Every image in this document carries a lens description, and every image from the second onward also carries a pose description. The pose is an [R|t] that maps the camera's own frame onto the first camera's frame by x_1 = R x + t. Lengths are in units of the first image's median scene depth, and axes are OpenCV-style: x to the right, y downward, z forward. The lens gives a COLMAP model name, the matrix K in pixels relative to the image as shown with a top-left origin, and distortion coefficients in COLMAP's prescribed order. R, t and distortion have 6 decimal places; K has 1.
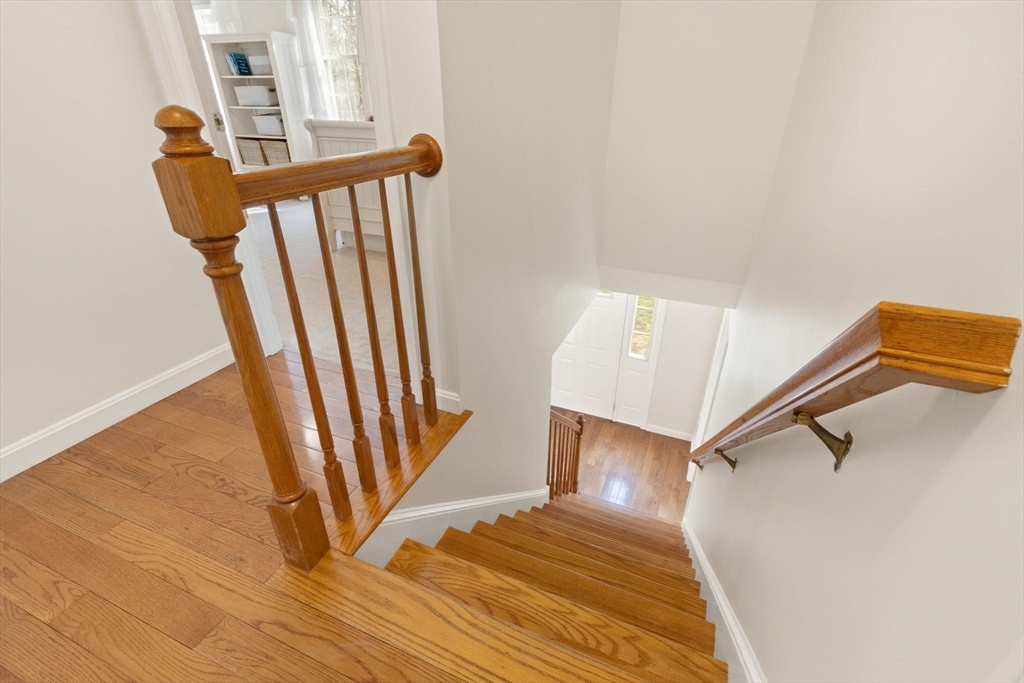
lens RADIAL K [[464.7, 0, 511.5], [0, 464.7, 334.0], [0, 0, 1]] dist [0.007873, 0.000019]
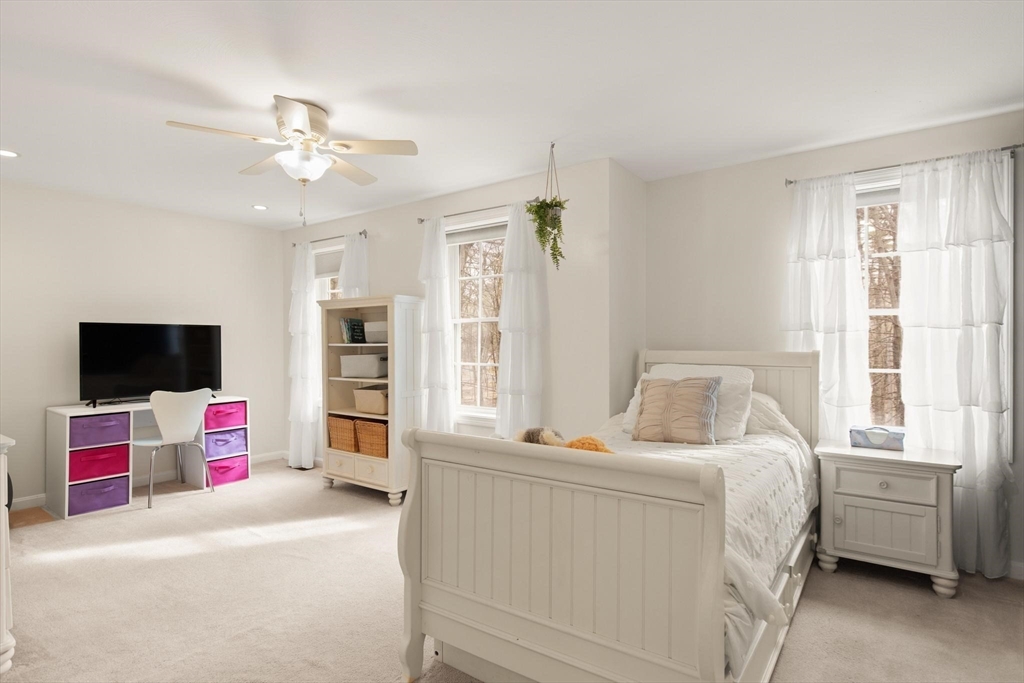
lens RADIAL K [[531.6, 0, 512.6], [0, 531.6, 343.4], [0, 0, 1]] dist [-0.003377, -0.000111]
pose [[0.975438, -0.004256, -0.220232, -0.113060], [-0.099079, 0.884485, -0.455928, -0.167274], [0.196732, 0.466550, 0.862338, 0.273846]]
